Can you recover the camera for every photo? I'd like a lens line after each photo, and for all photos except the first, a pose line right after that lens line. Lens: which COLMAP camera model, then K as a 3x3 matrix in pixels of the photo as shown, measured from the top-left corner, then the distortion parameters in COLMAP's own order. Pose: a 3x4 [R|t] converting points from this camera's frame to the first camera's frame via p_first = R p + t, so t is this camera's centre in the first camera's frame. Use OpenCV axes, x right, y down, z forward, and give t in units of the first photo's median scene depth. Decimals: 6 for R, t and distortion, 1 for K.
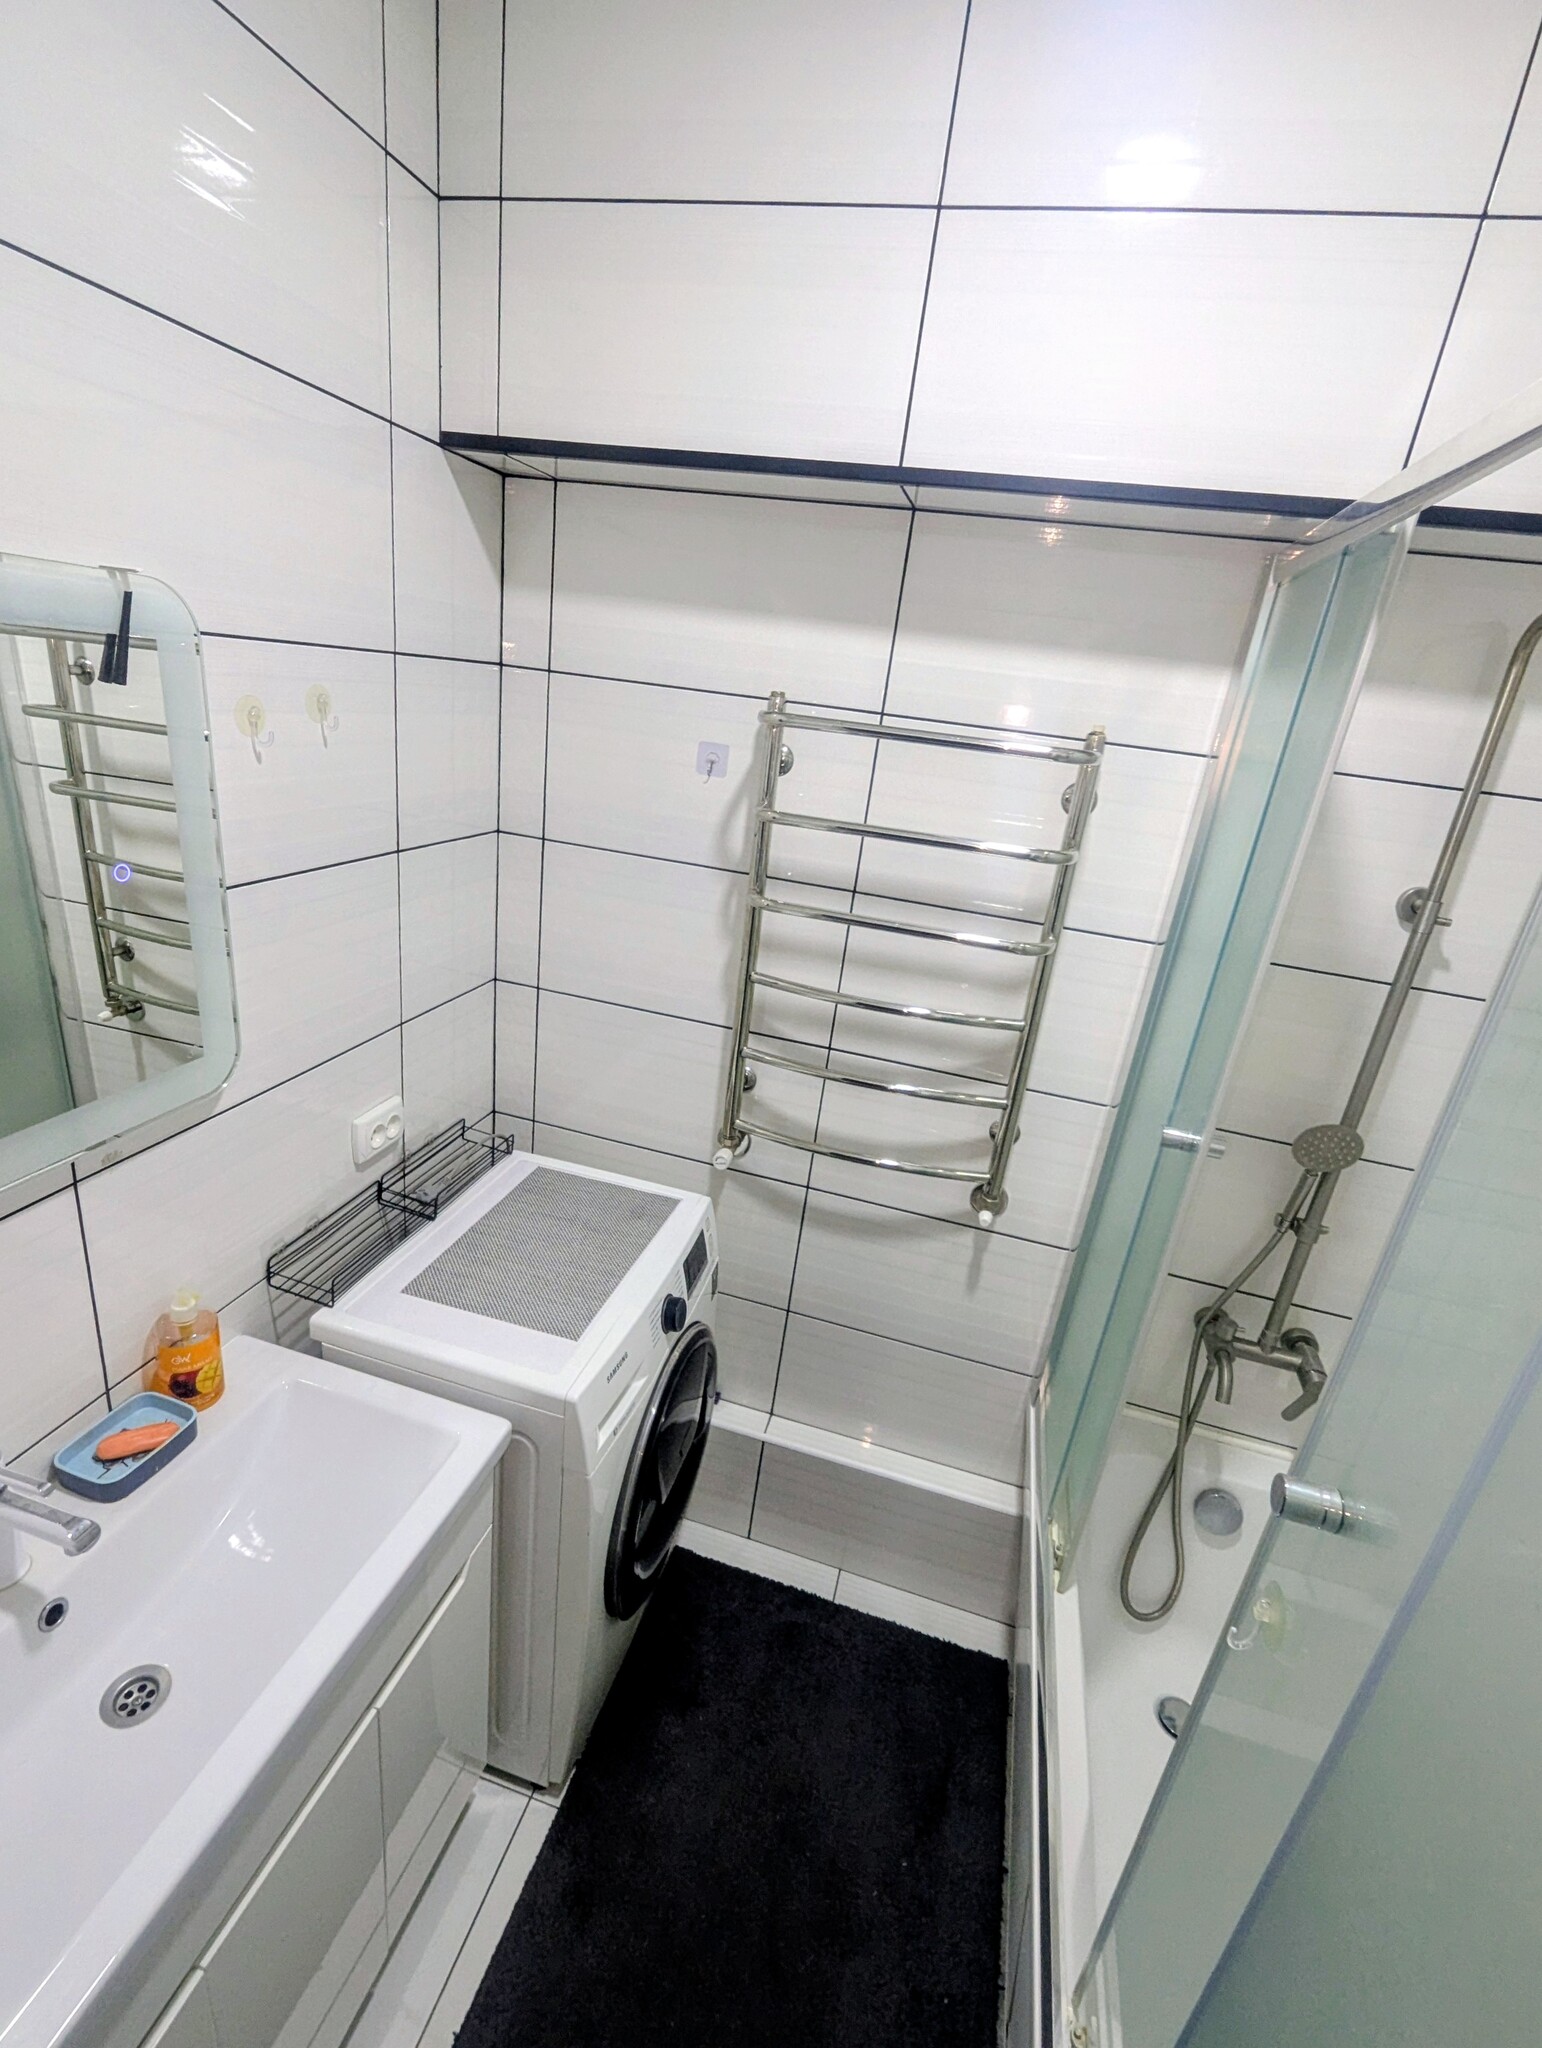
lens RADIAL K [[922.9, 0, 764.2], [0, 922.9, 1032.0], [0, 0, 1]] dist [-0.001974, -0.000299]
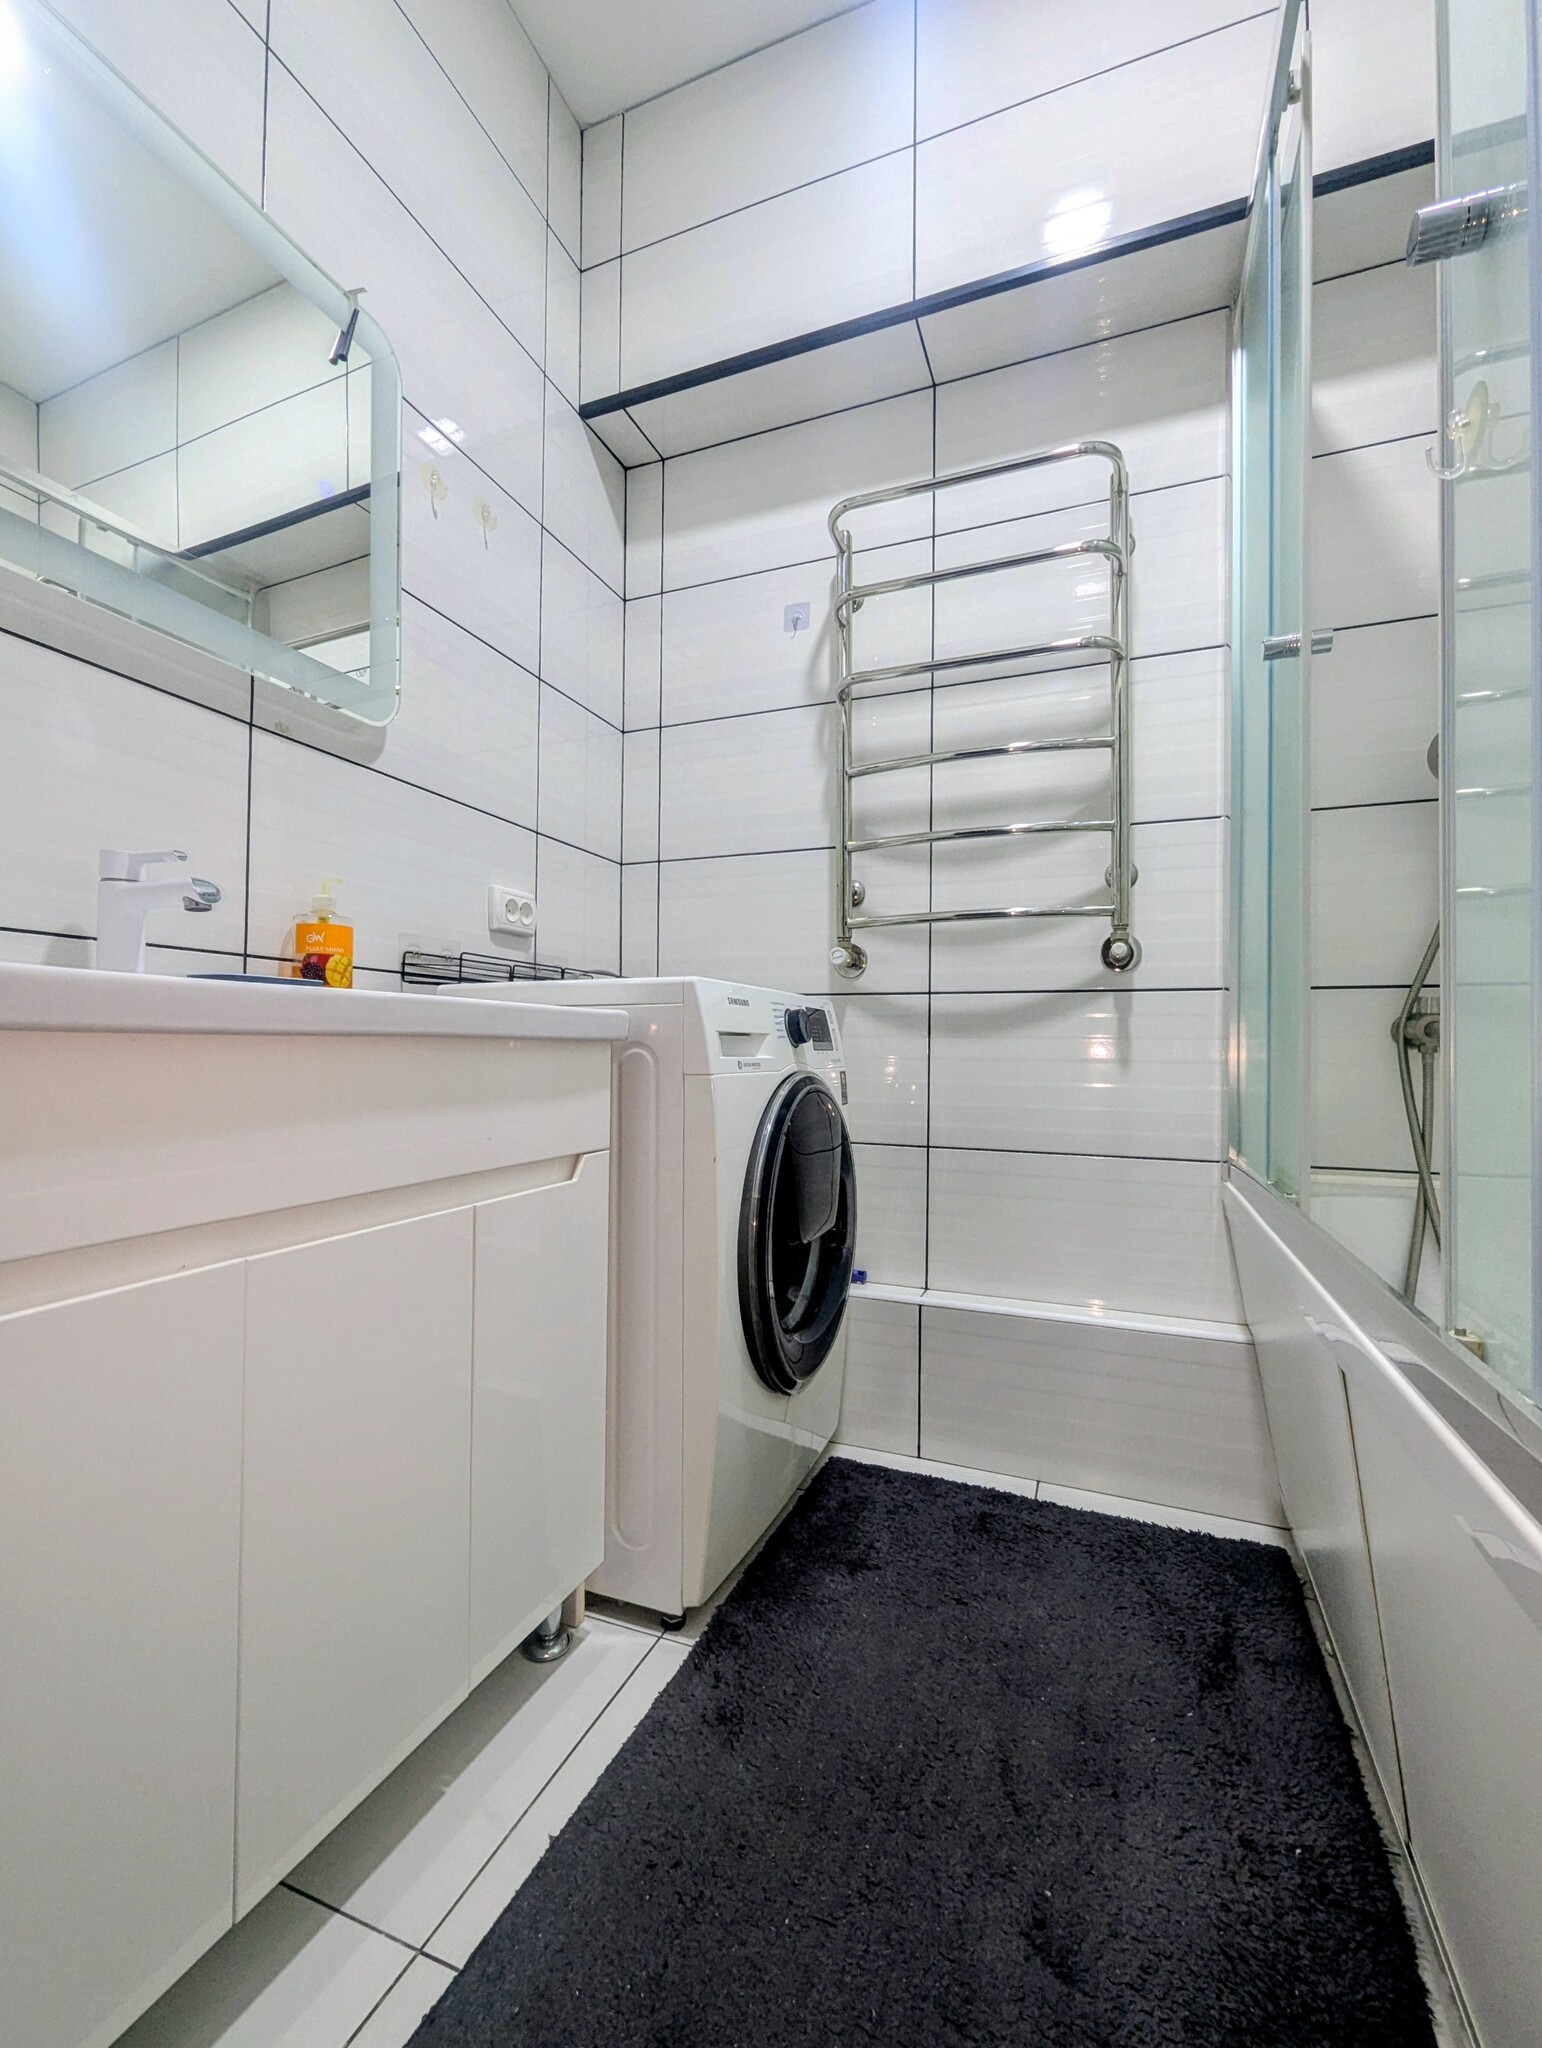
lens RADIAL K [[862.4, 0, 760.3], [0, 862.4, 1027.1], [0, 0, 1]] dist [-0.003747, -0.000562]
pose [[0.986971, -0.110964, -0.116510, -0.030422], [0.059559, 0.924659, -0.376109, 0.594355], [0.149467, 0.364270, 0.919221, 0.162014]]
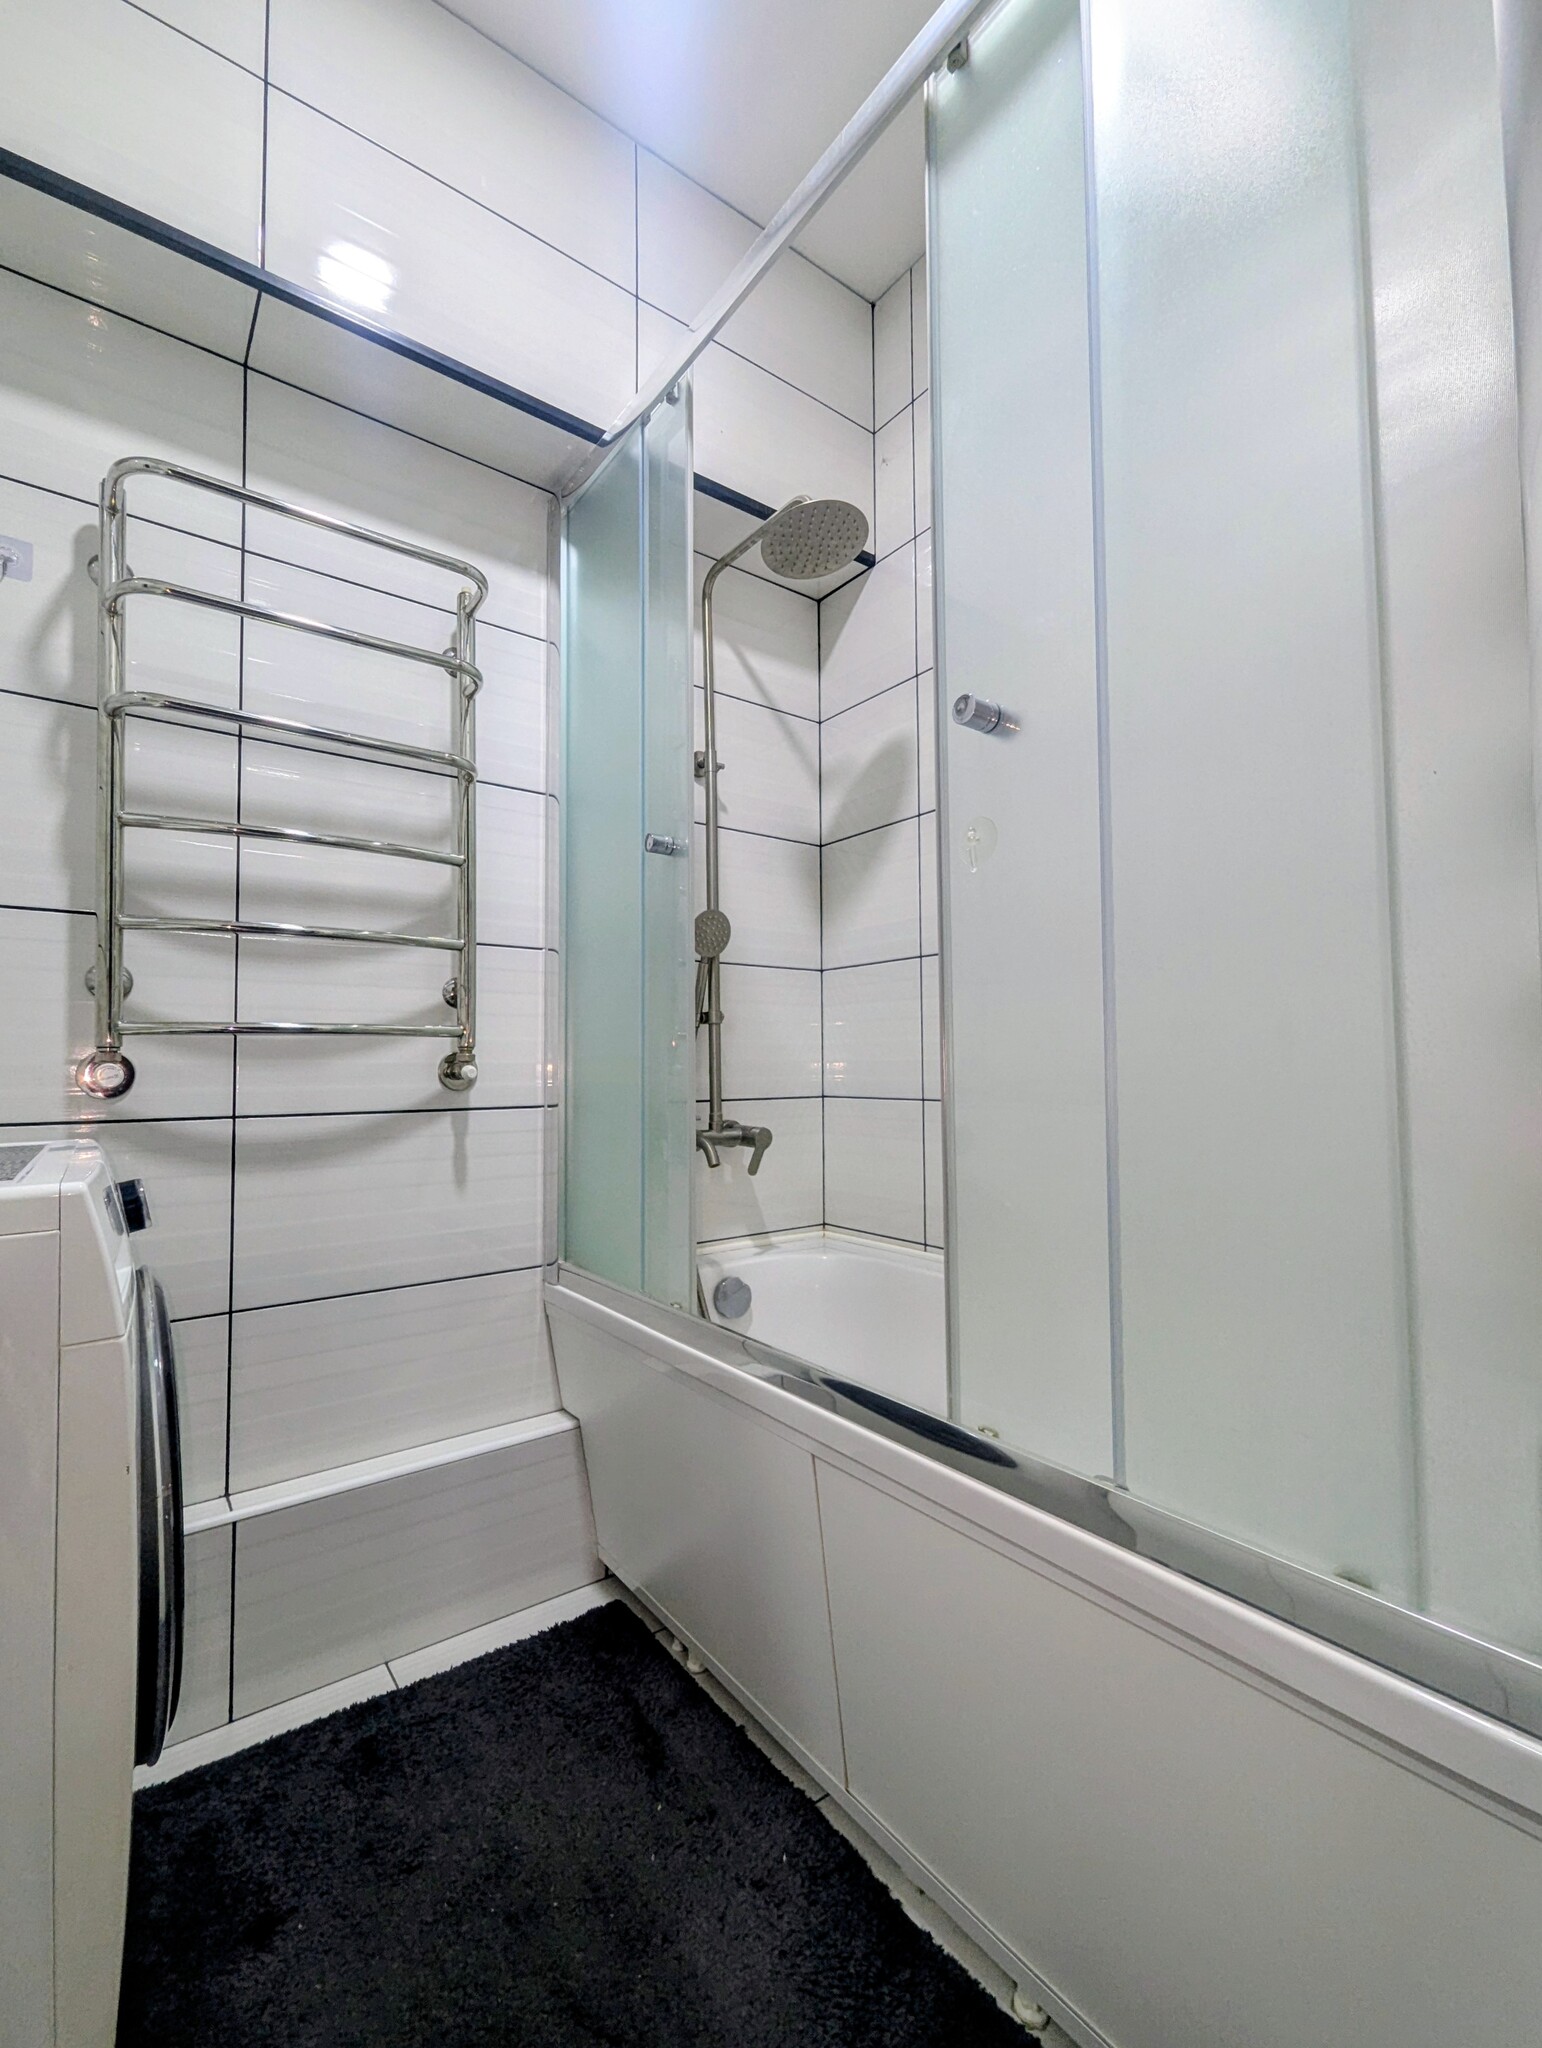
lens RADIAL K [[862.4, 0, 755.7], [0, 862.4, 1036.6], [0, 0, 1]] dist [-0.003747, -0.000562]
pose [[0.623849, -0.092488, 0.776053, -0.261226], [0.357732, 0.916639, -0.178329, 0.437291], [-0.694867, 0.388869, 0.604930, 0.252199]]
